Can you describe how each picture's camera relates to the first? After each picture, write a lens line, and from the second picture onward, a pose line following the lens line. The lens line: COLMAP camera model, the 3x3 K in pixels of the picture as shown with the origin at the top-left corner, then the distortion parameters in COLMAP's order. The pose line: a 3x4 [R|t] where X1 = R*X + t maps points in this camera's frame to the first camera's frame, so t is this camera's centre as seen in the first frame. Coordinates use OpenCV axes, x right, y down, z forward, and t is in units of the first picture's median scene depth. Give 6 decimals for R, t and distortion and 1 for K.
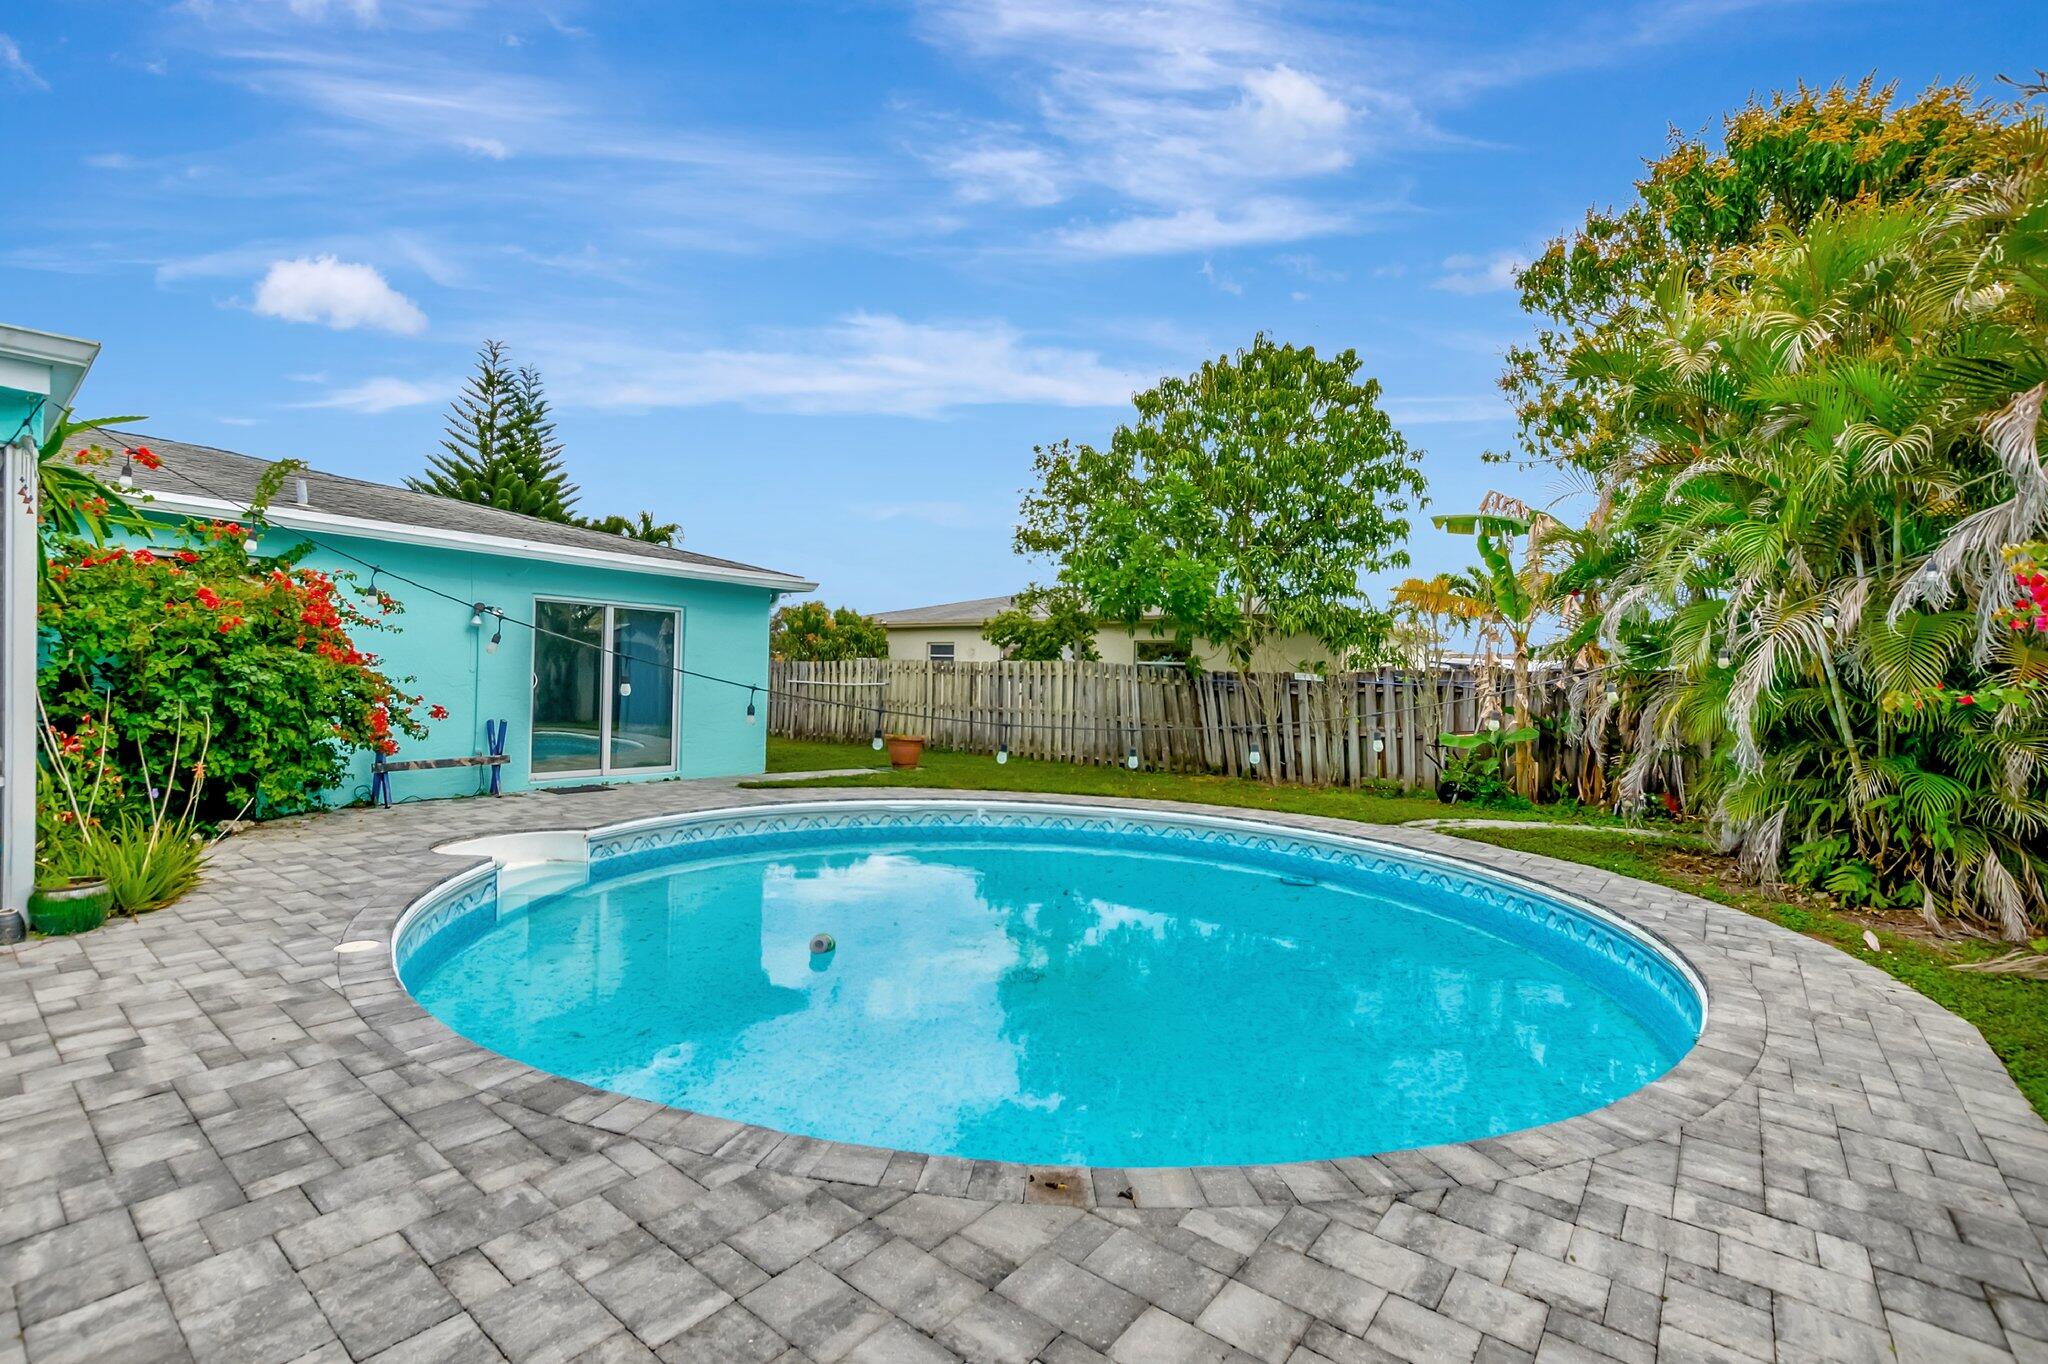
lens RADIAL K [[912.2, 0, 1013.4], [0, 912.2, 678.8], [0, 0, 1]] dist [-0.012029, 0.001856]
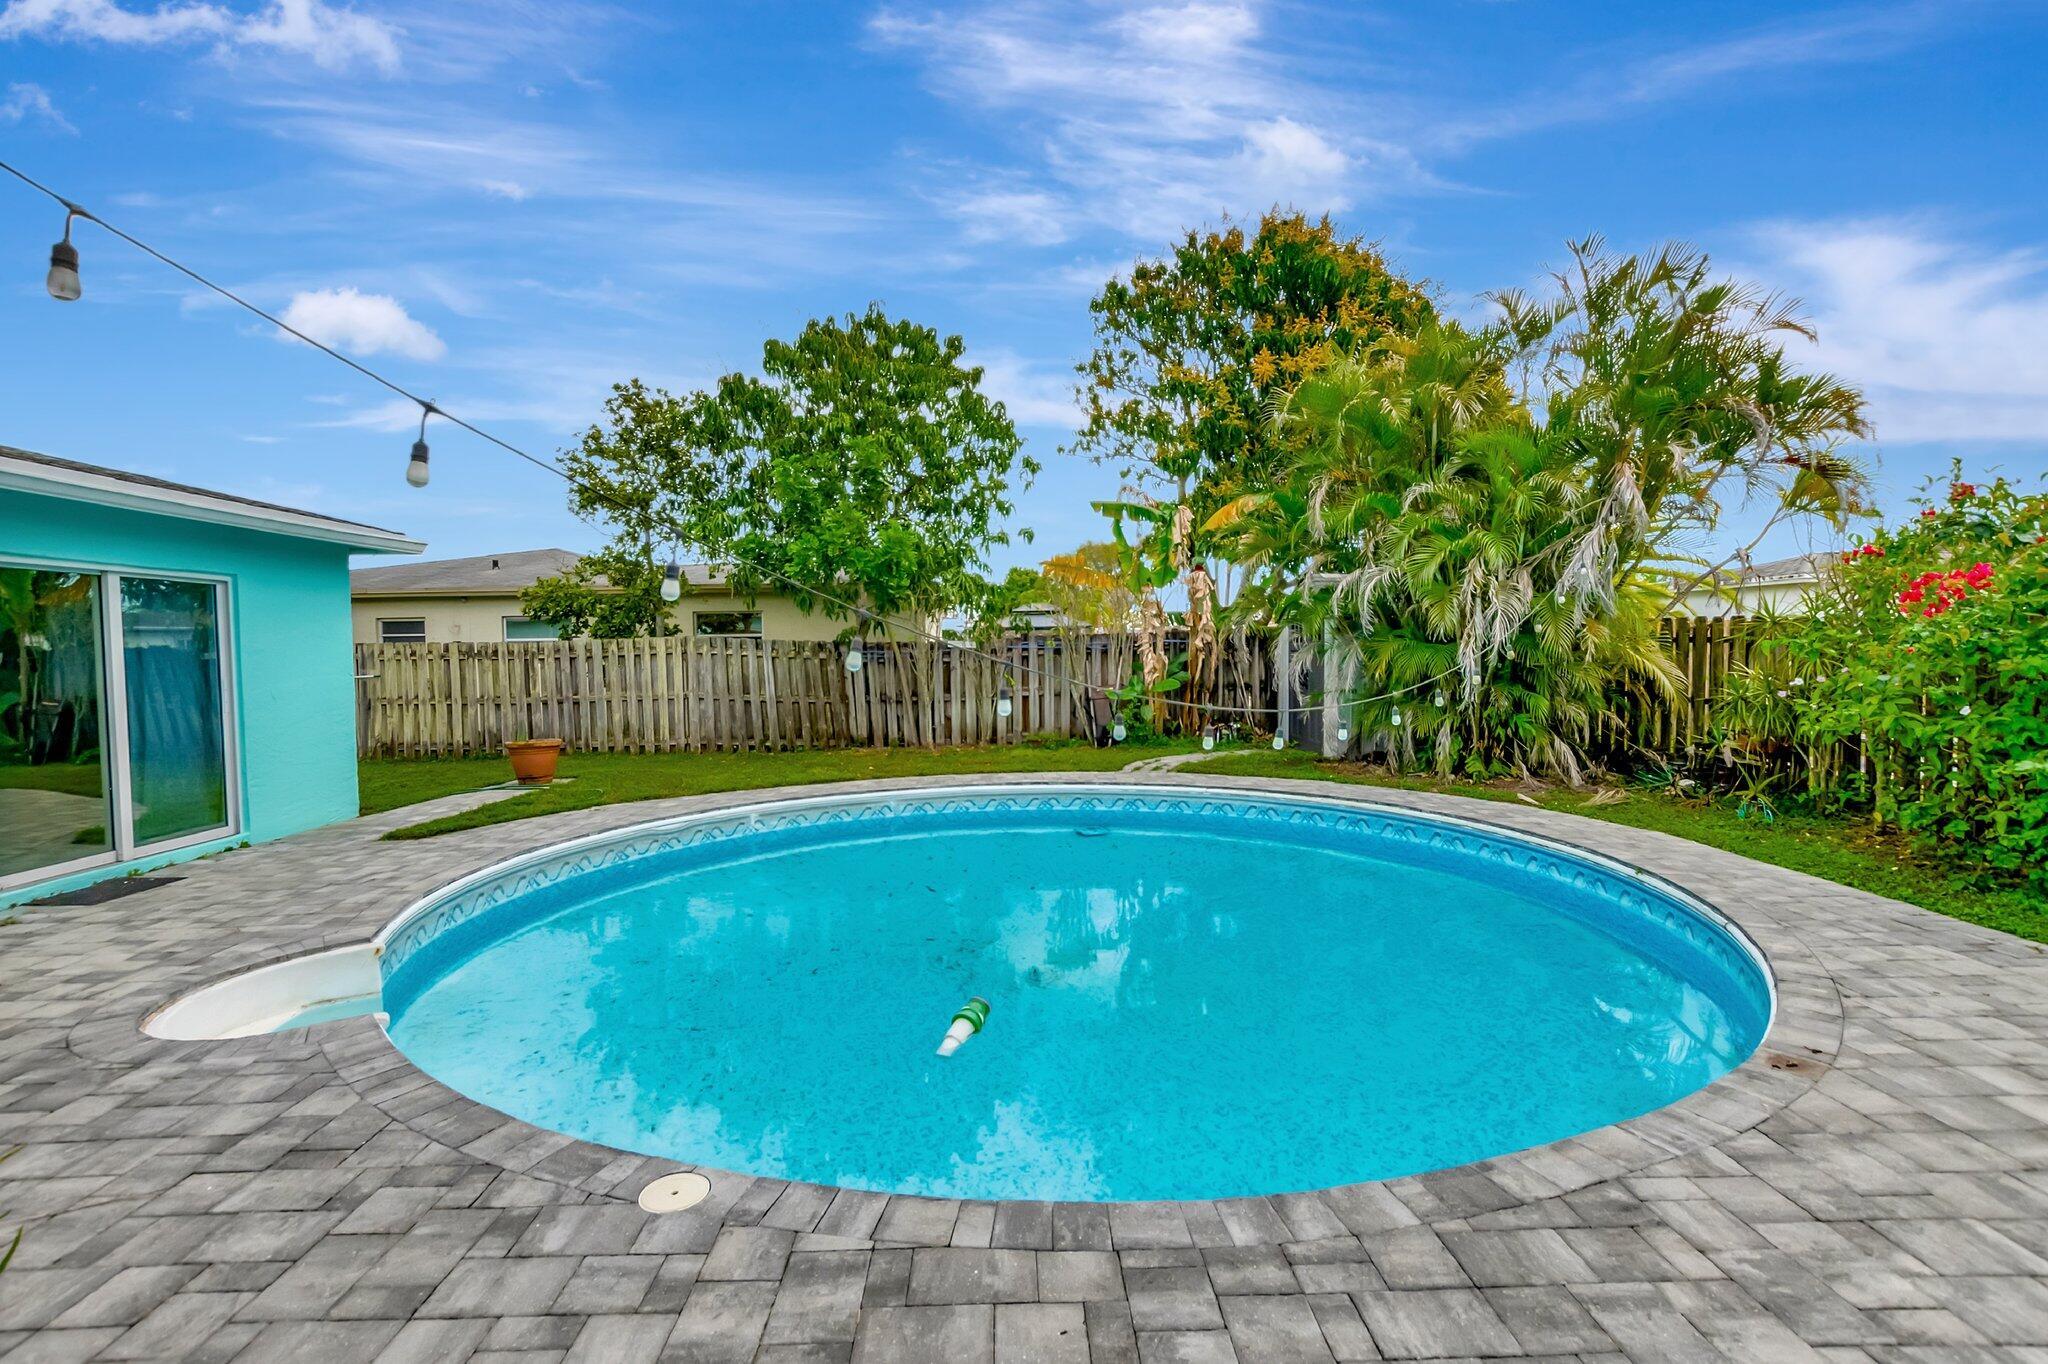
lens RADIAL K [[912.2, 0, 1025.2], [0, 912.2, 667.8], [0, 0, 1]] dist [-0.012029, 0.001856]
pose [[0.768933, -0.057451, 0.636743, -1.257712], [0.039564, 0.998321, 0.042297, -0.070468], [-0.638104, -0.007332, 0.769915, 0.586874]]
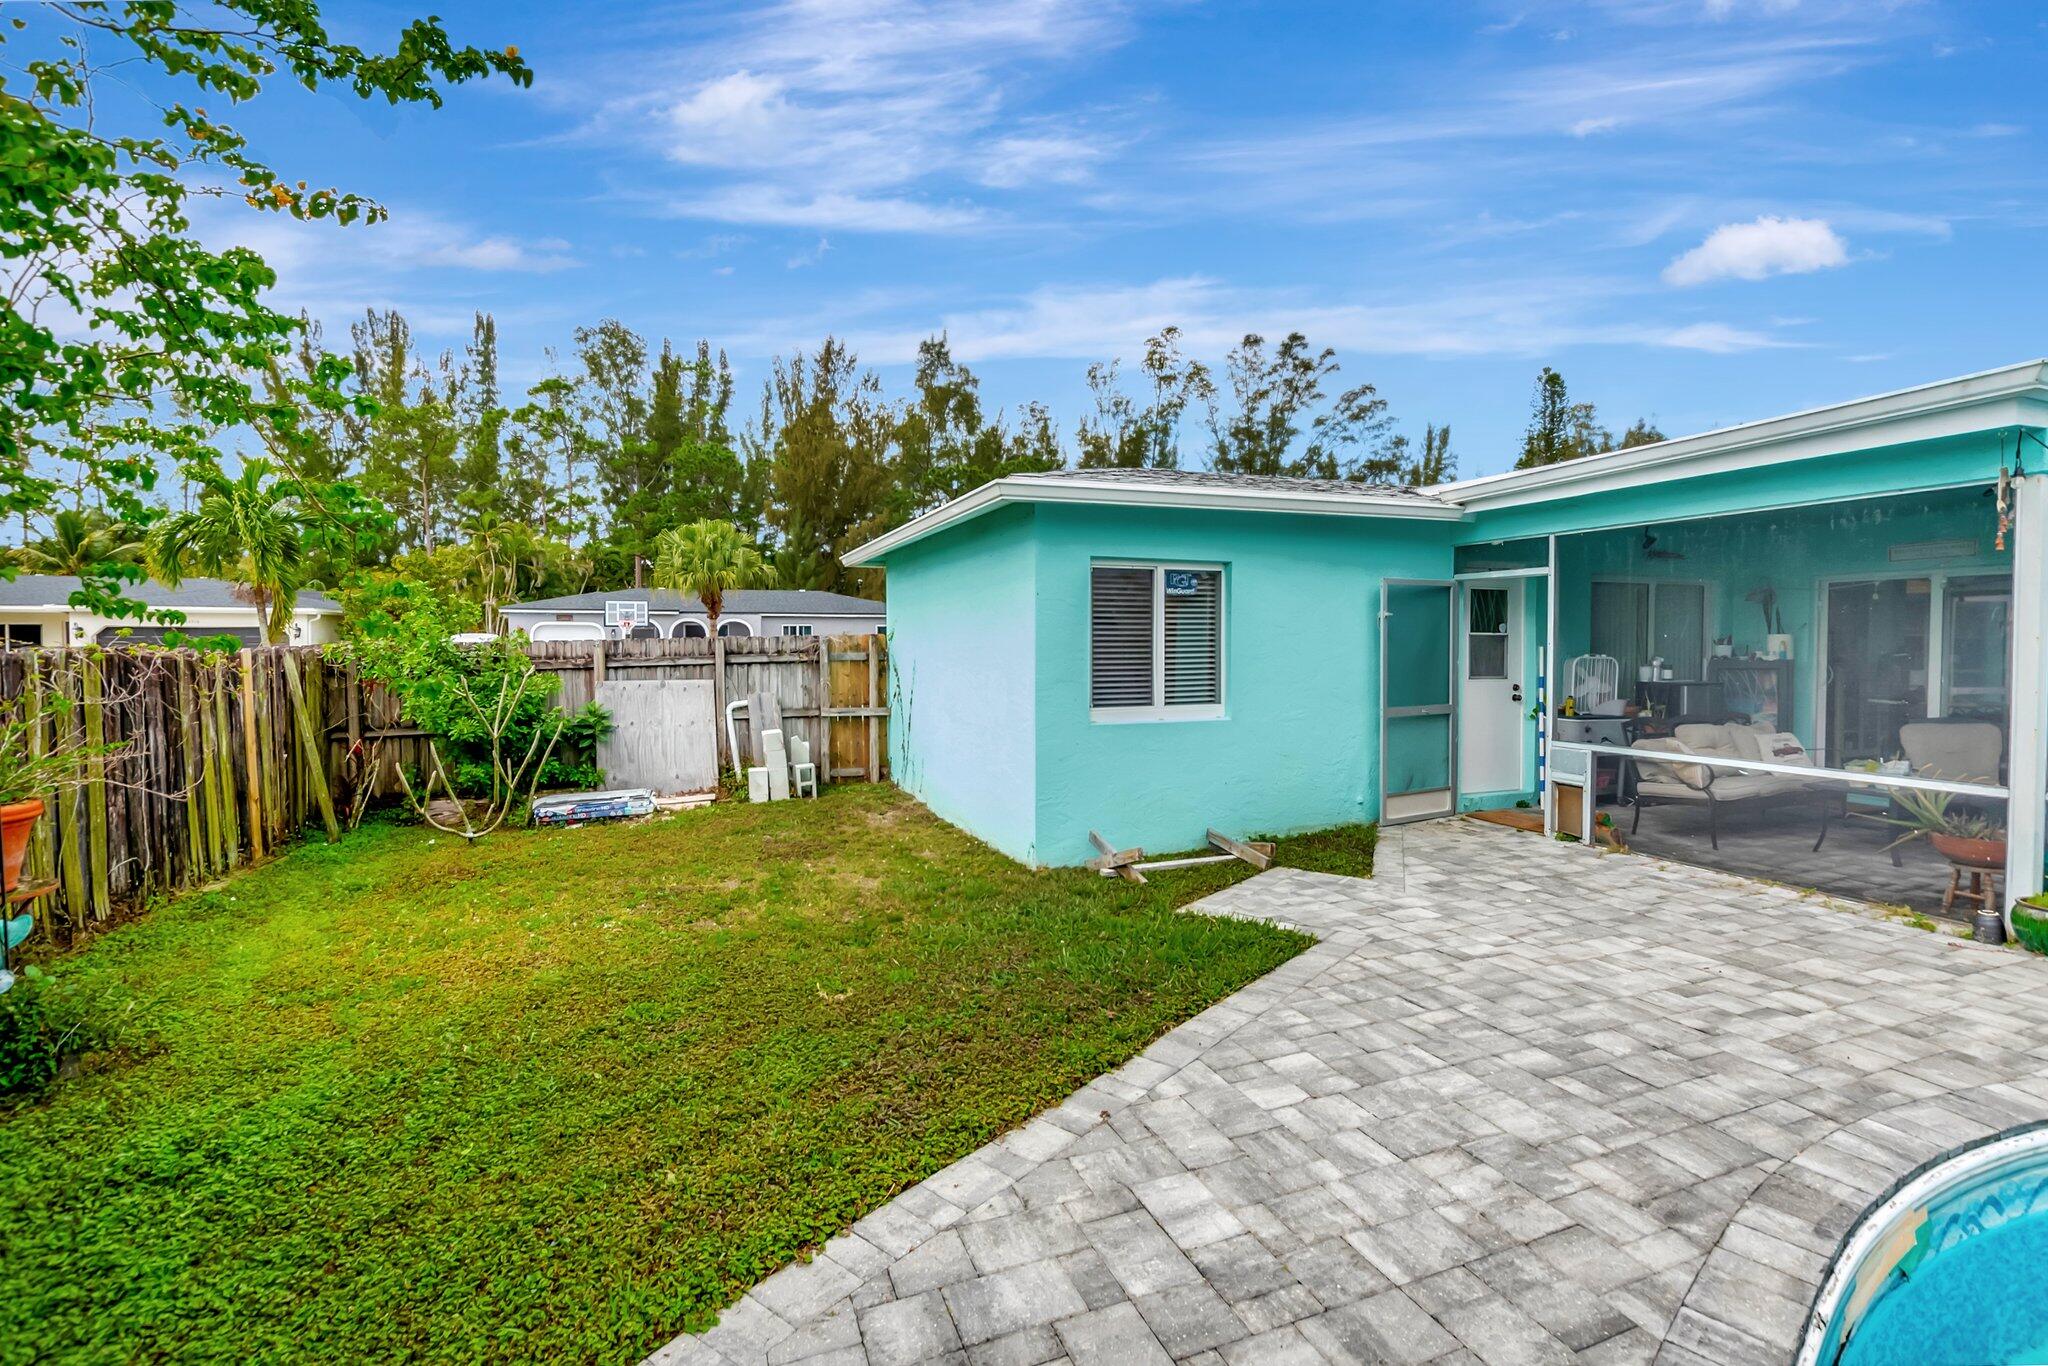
lens RADIAL K [[912.2, 0, 1025.9], [0, 912.2, 677.9], [0, 0, 1]] dist [-0.012029, 0.001856]
pose [[-0.517263, 0.004144, -0.855817, 0.548703], [-0.014511, 0.999802, 0.013612, -0.028584], [0.855704, 0.019460, -0.517100, 0.763192]]
